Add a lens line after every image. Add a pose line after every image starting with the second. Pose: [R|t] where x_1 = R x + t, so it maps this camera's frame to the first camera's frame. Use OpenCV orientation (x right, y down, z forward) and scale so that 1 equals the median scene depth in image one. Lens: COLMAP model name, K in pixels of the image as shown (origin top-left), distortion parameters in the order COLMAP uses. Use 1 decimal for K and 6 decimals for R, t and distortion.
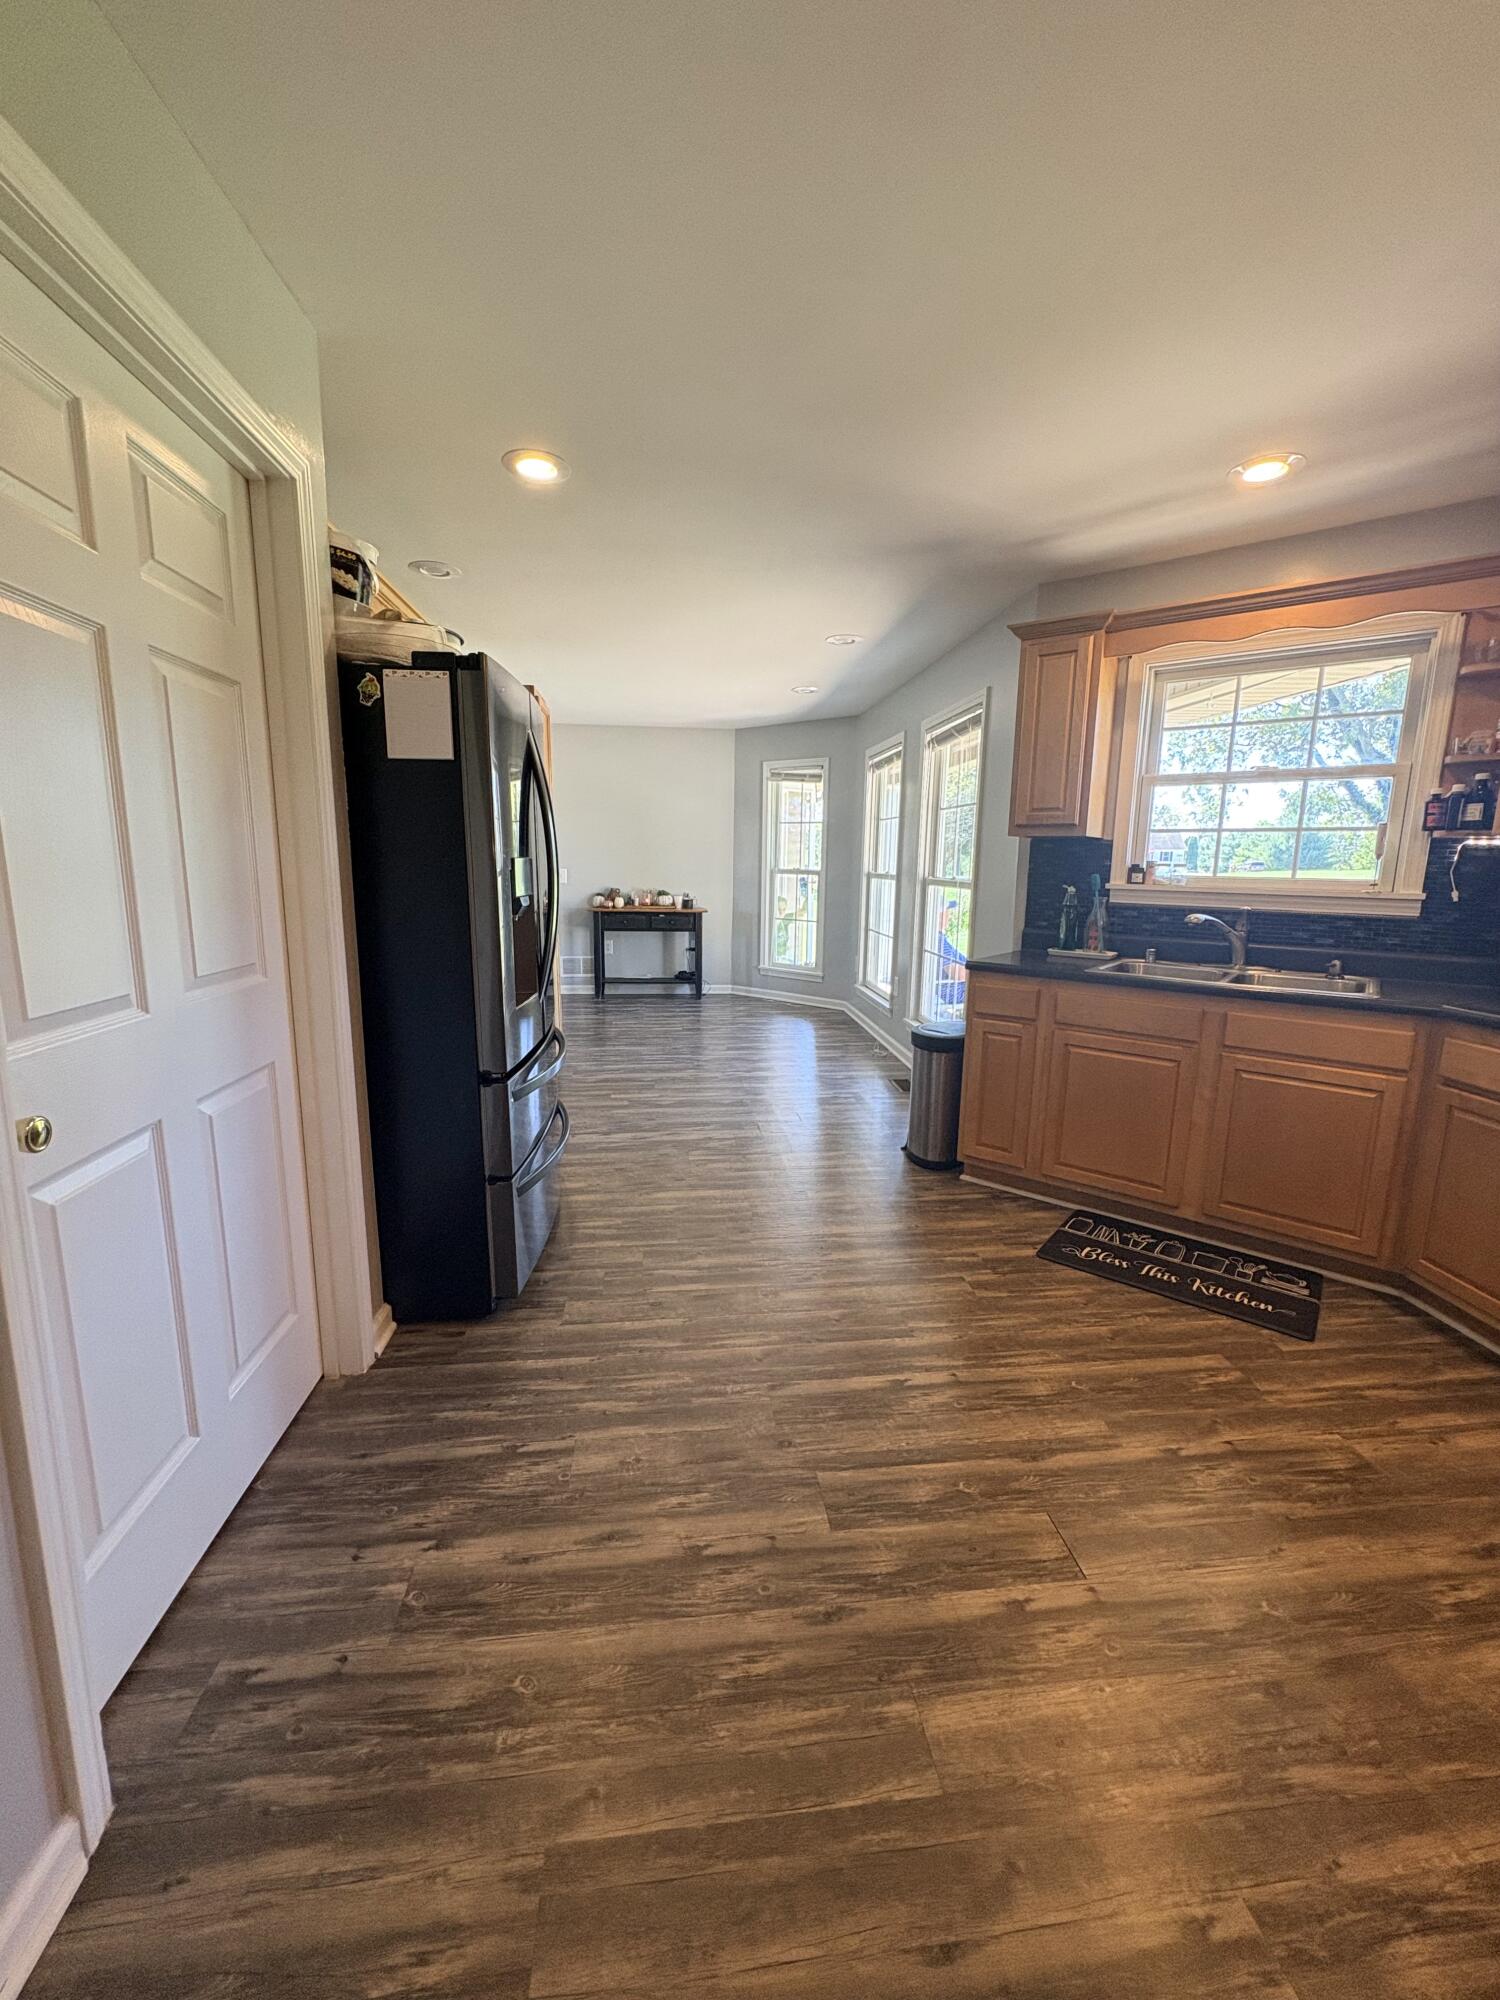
lens RADIAL K [[795.0, 0, 754.4], [0, 795.0, 996.2], [0, 0, 1]] dist [0.001464, -0.000611]
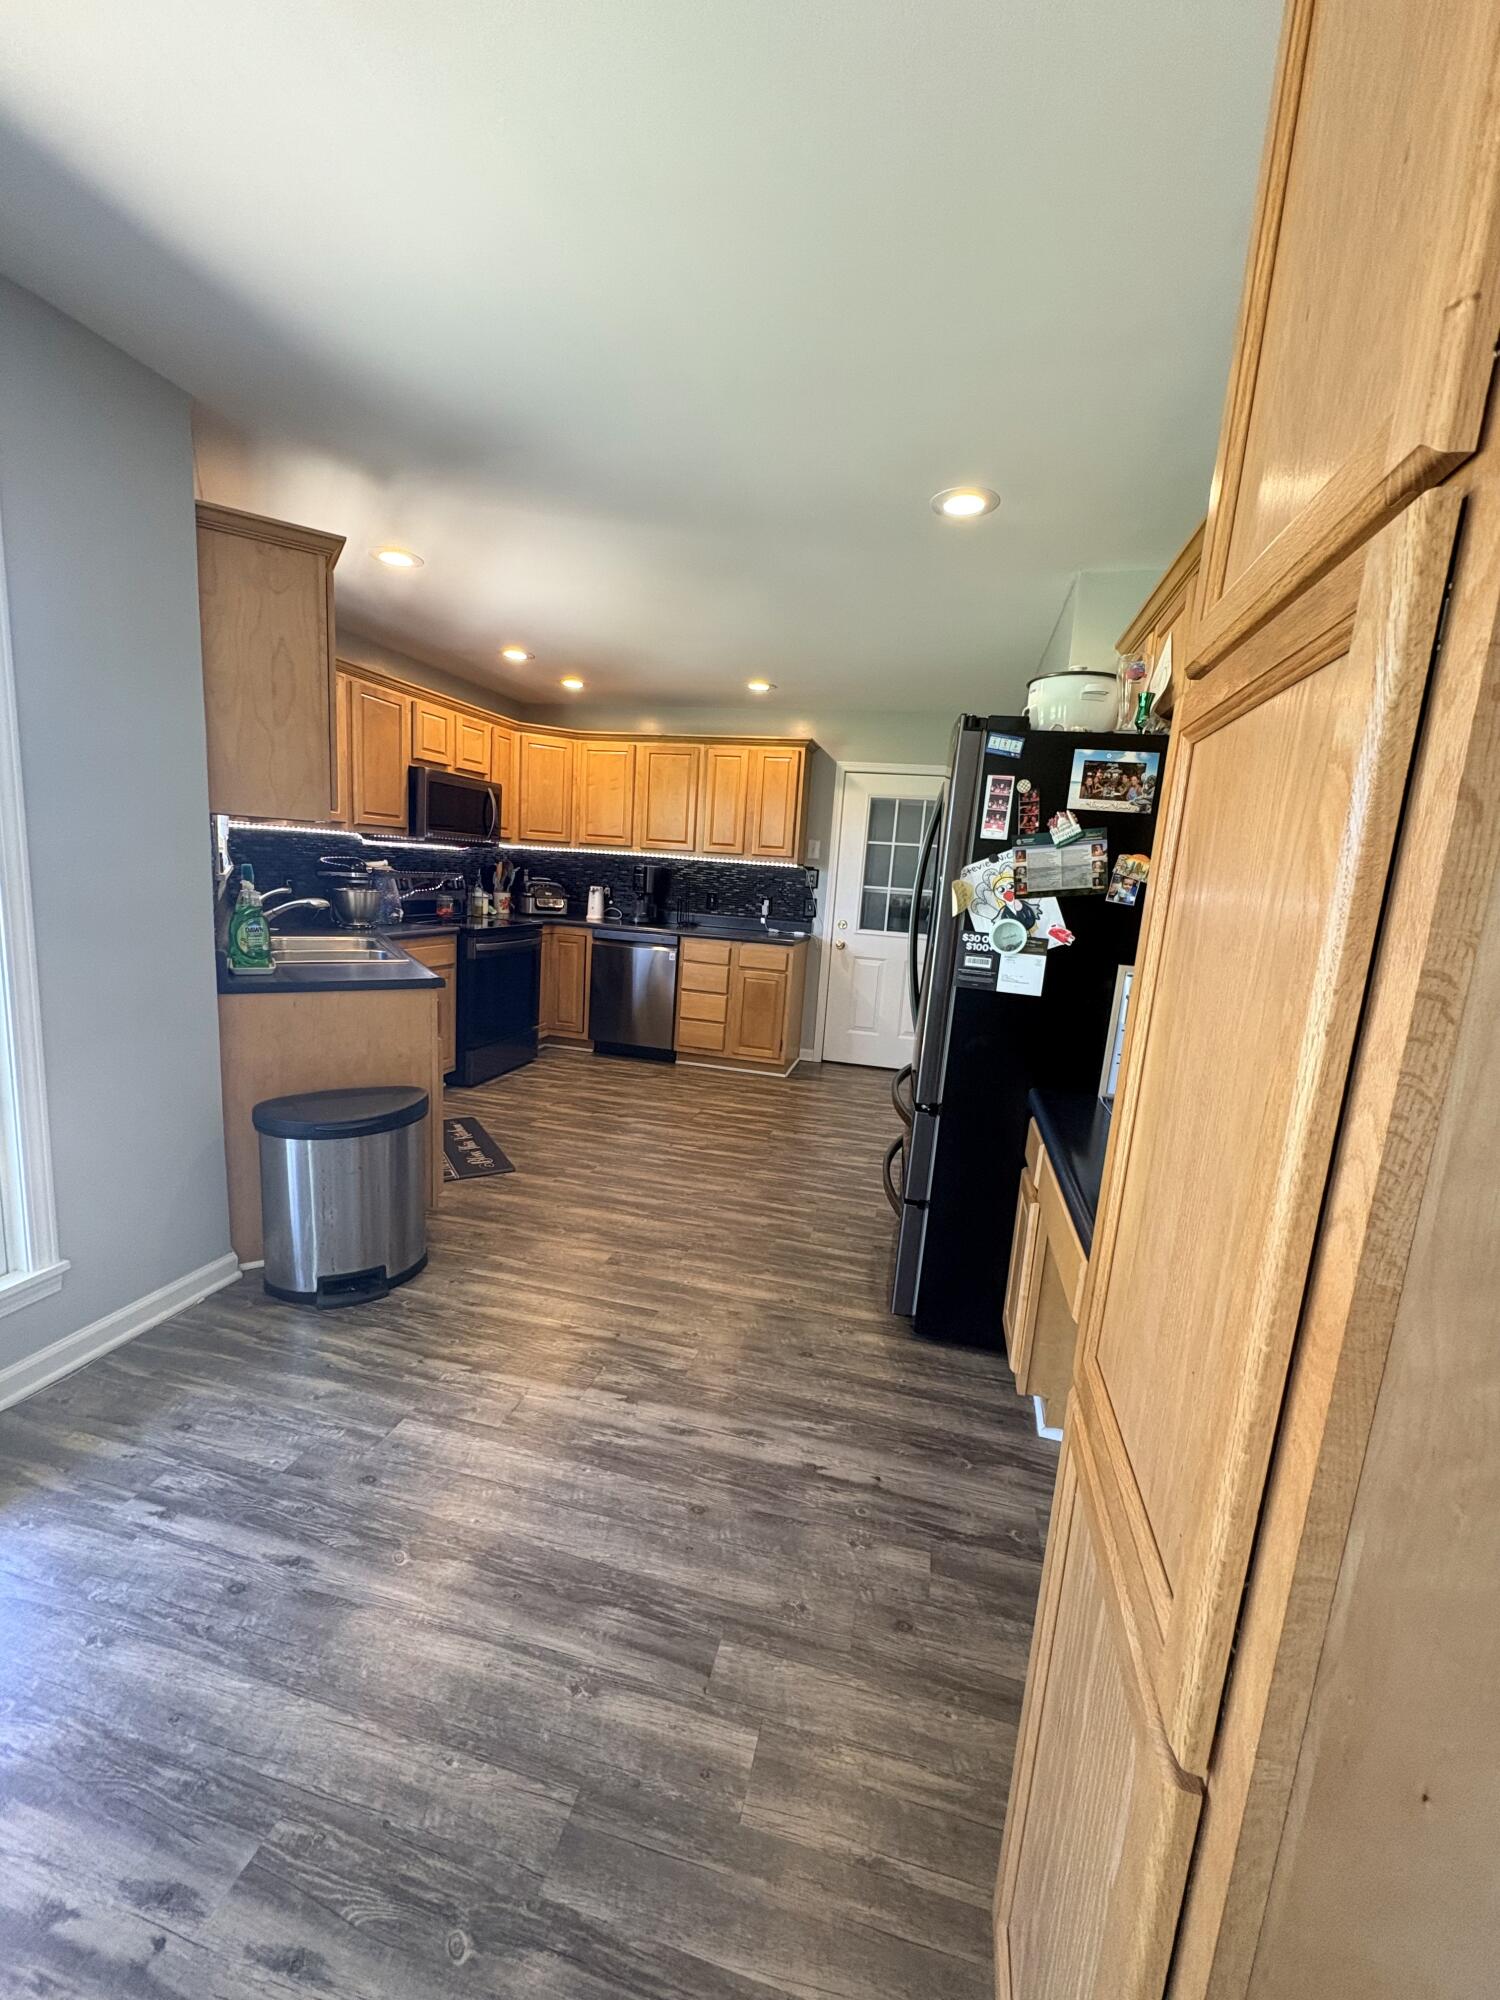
lens RADIAL K [[795.0, 0, 752.2], [0, 795.0, 997.7], [0, 0, 1]] dist [0.001464, -0.000611]
pose [[-0.934754, -0.132457, 0.329683, -0.439565], [-0.020776, 0.946699, 0.321449, -0.405127], [-0.354689, 0.293626, -0.887682, 2.171418]]
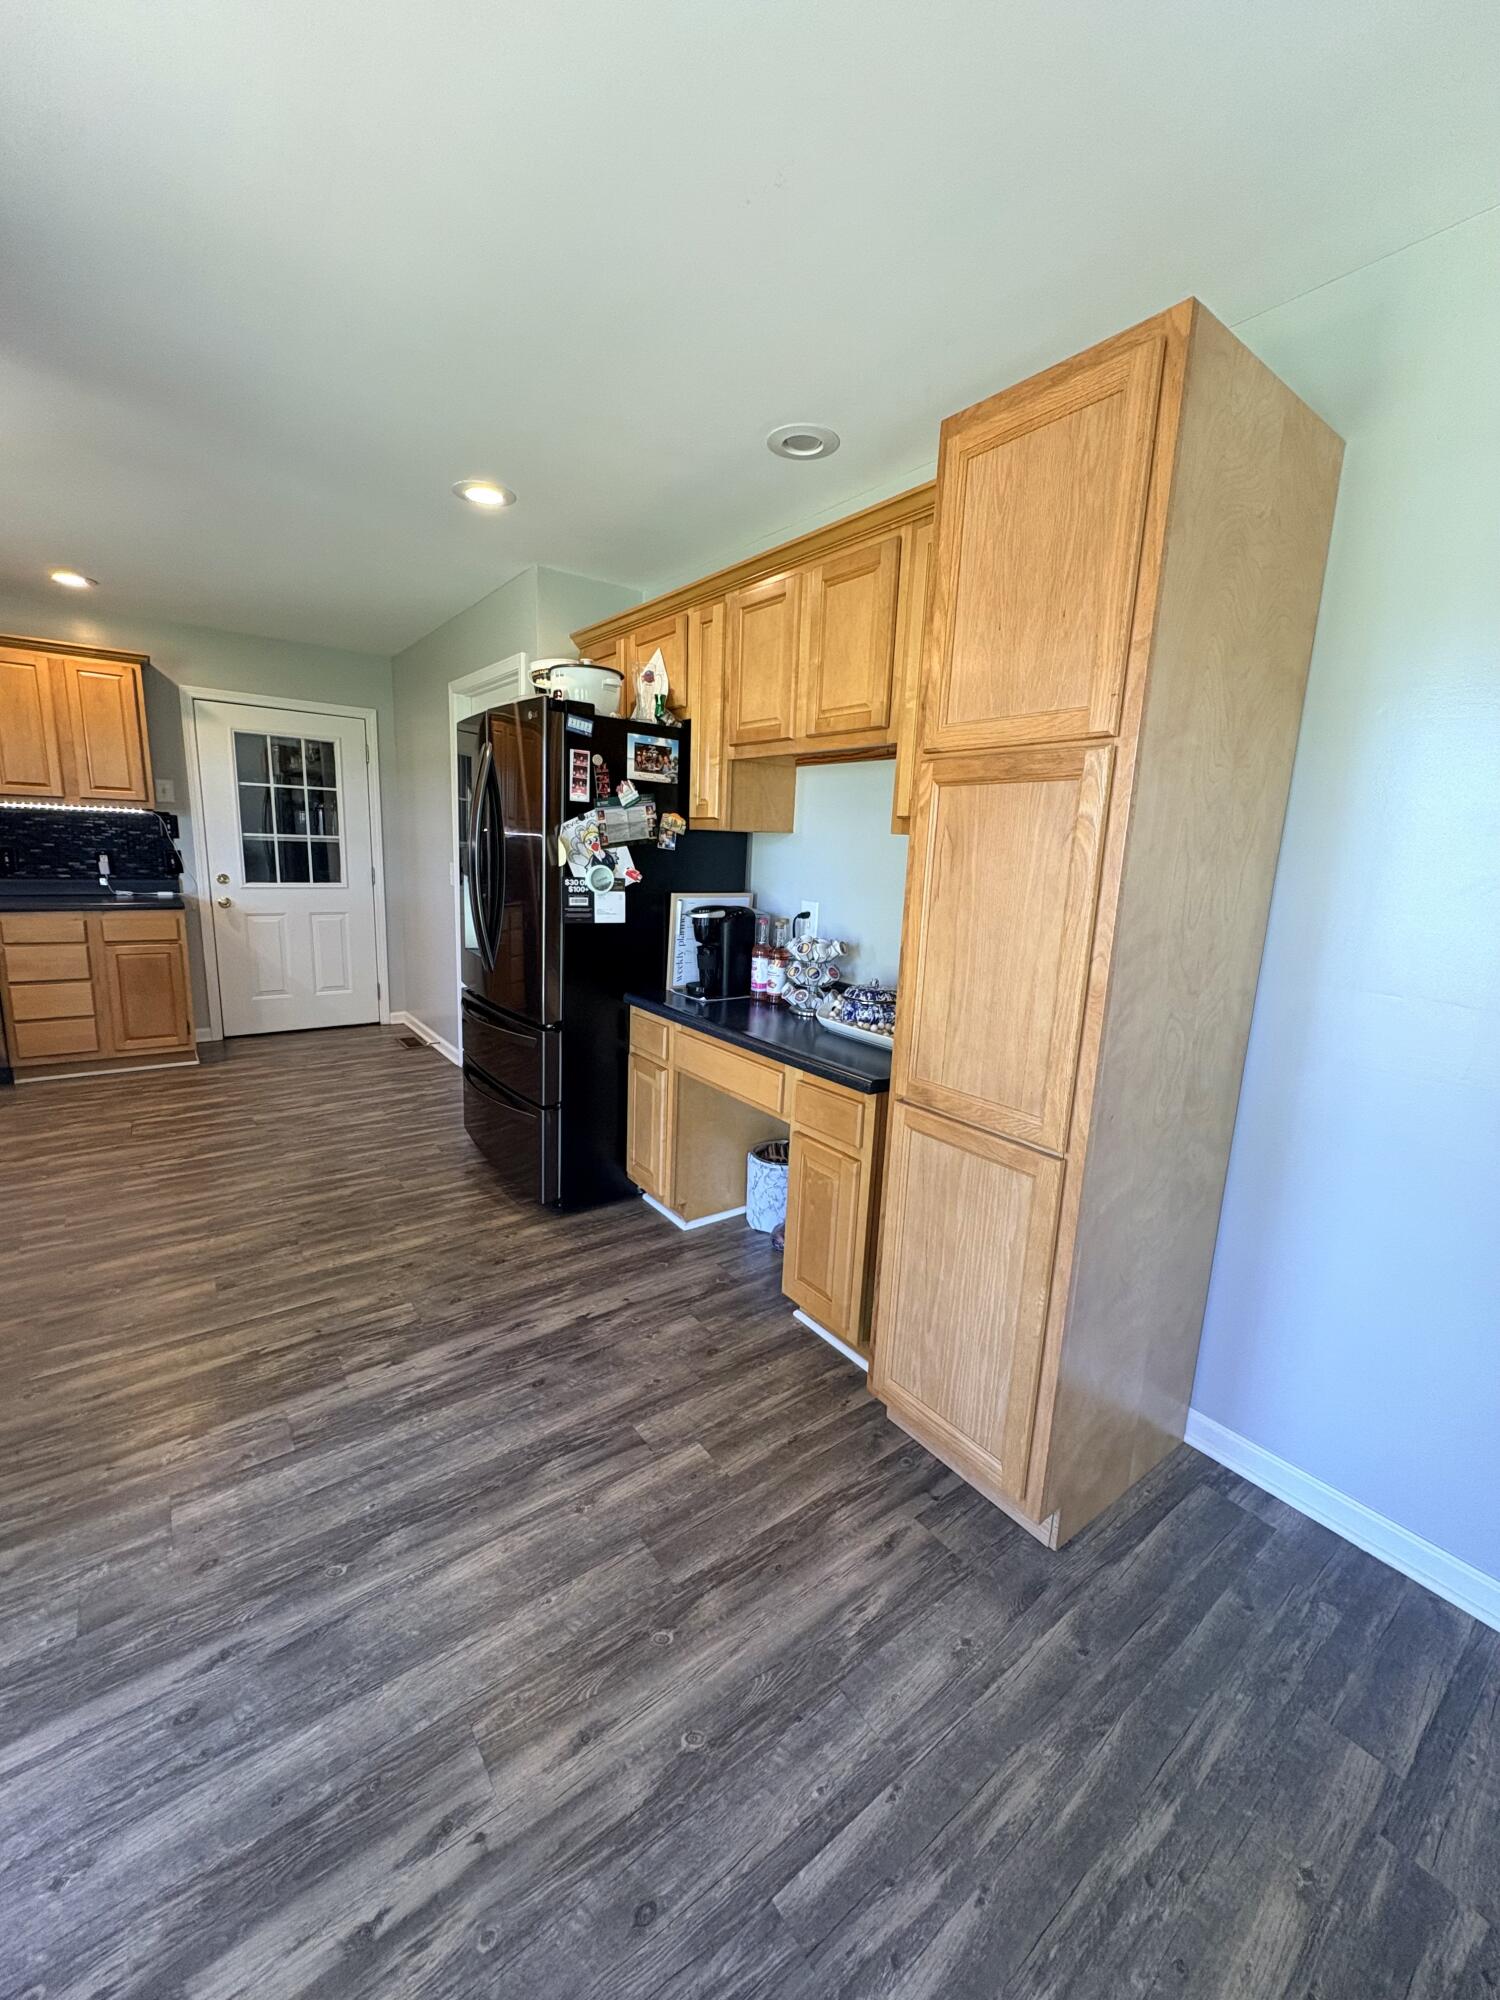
lens RADIAL K [[795.0, 0, 751.4], [0, 795.0, 995.9], [0, 0, 1]] dist [0.001464, -0.000611]
pose [[-0.862126, 0.046630, -0.504543, -0.005677], [-0.139518, 0.935418, 0.324849, -0.433187], [0.487107, 0.350454, -0.799943, 2.334989]]
